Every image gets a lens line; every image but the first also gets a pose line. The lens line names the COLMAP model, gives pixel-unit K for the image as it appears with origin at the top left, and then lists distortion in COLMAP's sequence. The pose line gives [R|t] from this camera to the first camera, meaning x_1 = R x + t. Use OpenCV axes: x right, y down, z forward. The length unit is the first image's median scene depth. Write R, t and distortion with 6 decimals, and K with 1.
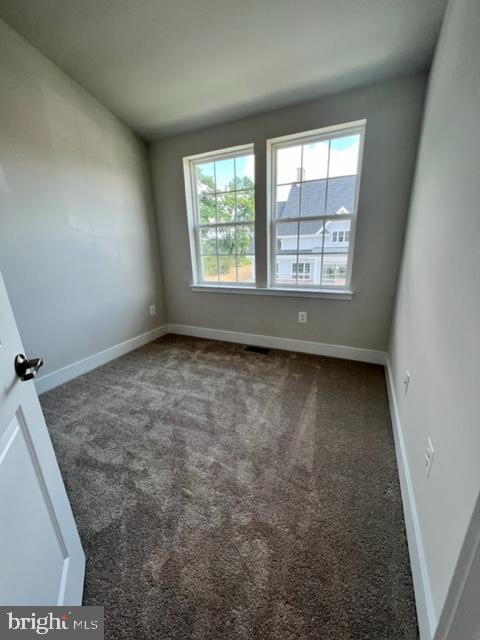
lens RADIAL K [[257.2, 0, 237.5], [0, 257.2, 320.6], [0, 0, 1]] dist [-0.001717, -0.000183]
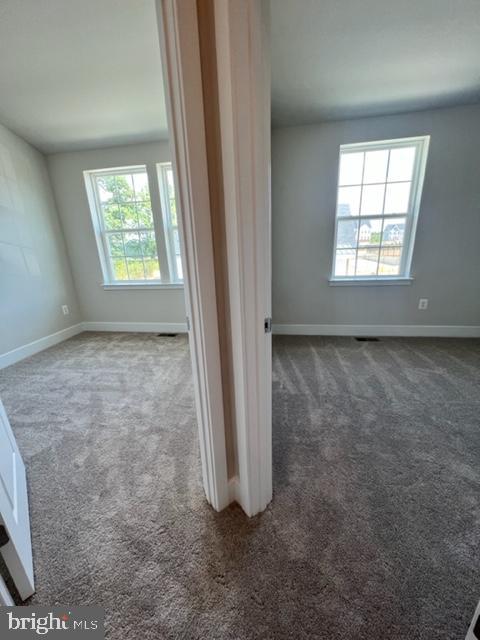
lens RADIAL K [[257.2, 0, 237.5], [0, 257.2, 320.6], [0, 0, 1]] dist [-0.001717, -0.000183]
pose [[0.960982, -0.086889, 0.262609, 0.101761], [0.088808, 0.996038, 0.004576, 0.087716], [-0.261966, 0.018924, 0.964892, -0.299261]]
